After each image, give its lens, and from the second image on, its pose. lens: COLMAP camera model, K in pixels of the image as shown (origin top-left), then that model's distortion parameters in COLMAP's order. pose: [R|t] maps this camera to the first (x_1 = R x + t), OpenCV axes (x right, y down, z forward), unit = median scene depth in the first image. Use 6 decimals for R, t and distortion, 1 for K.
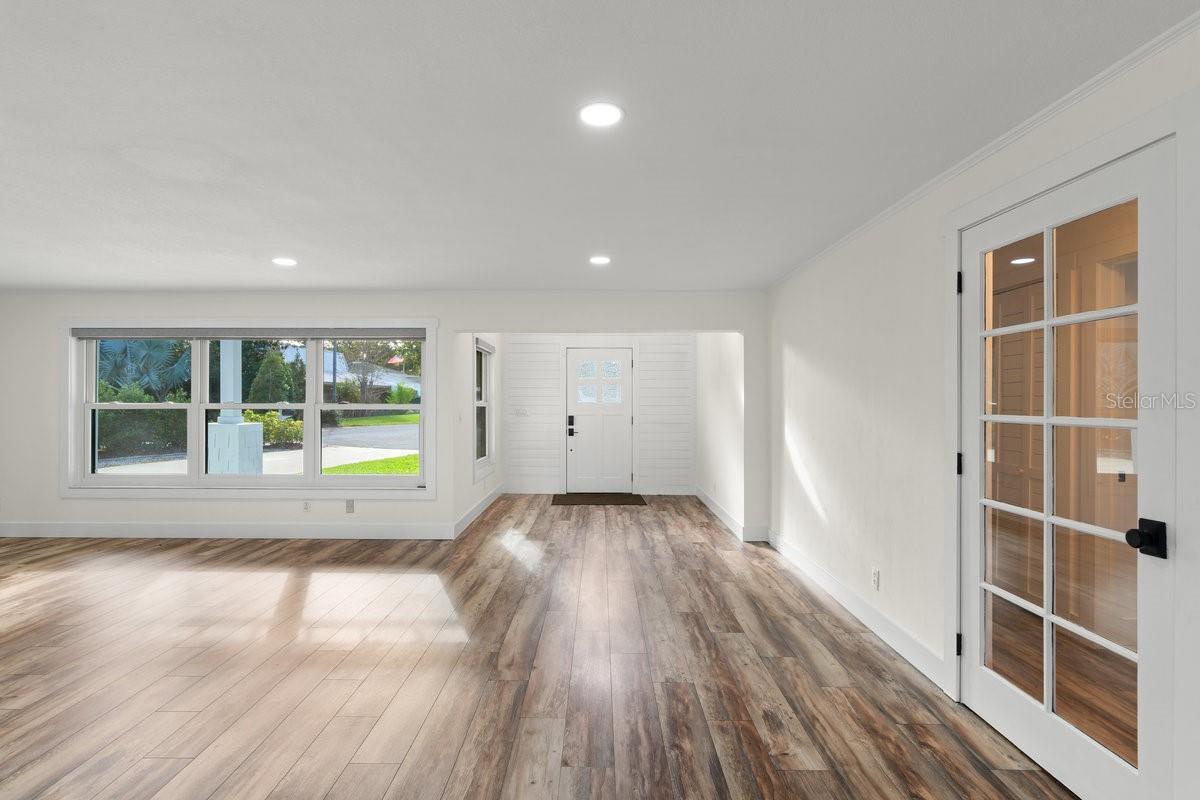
lens RADIAL K [[582.7, 0, 595.2], [0, 582.7, 396.6], [0, 0, 1]] dist [0.000901, 0.001612]
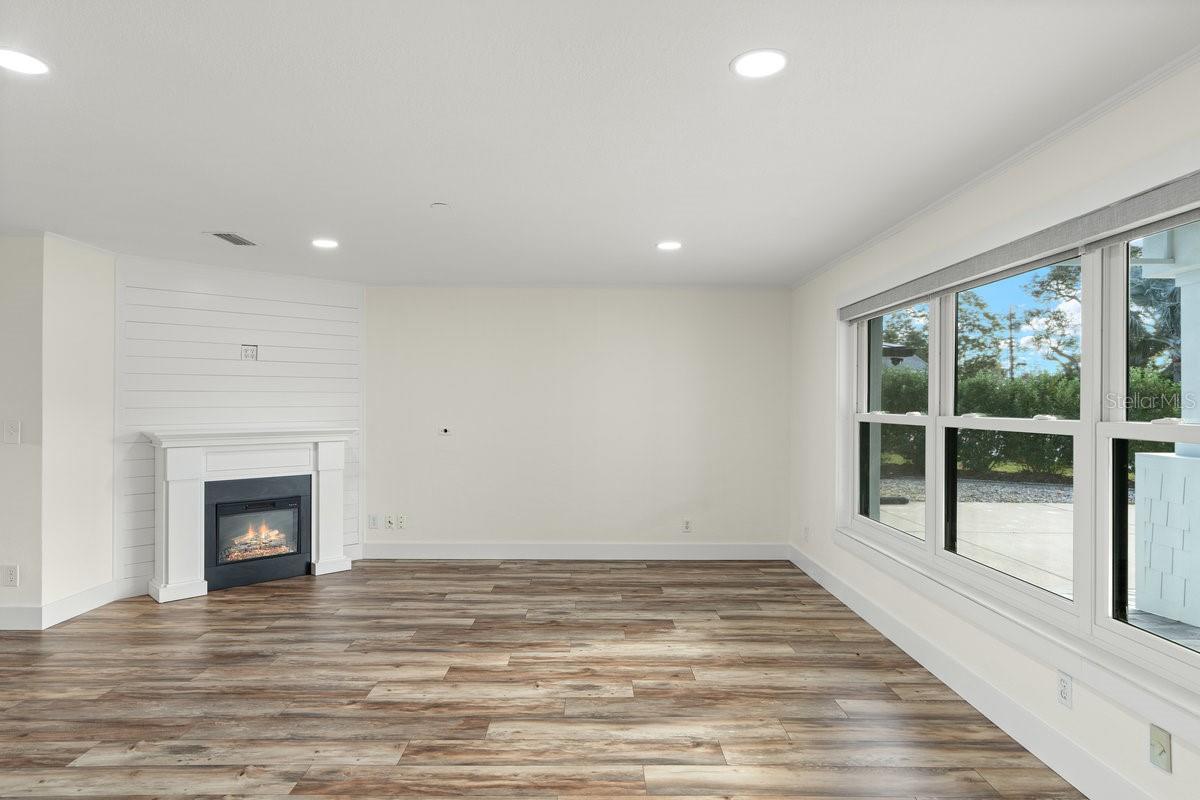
lens RADIAL K [[683.4, 0, 593.9], [0, 683.4, 399.5], [0, 0, 1]] dist [-0.000145, -0.000934]
pose [[0.011527, -0.010690, -0.999876, -0.050376], [0.000470, 0.999943, -0.010685, 0.003345], [0.999933, -0.000347, 0.011532, 0.667836]]
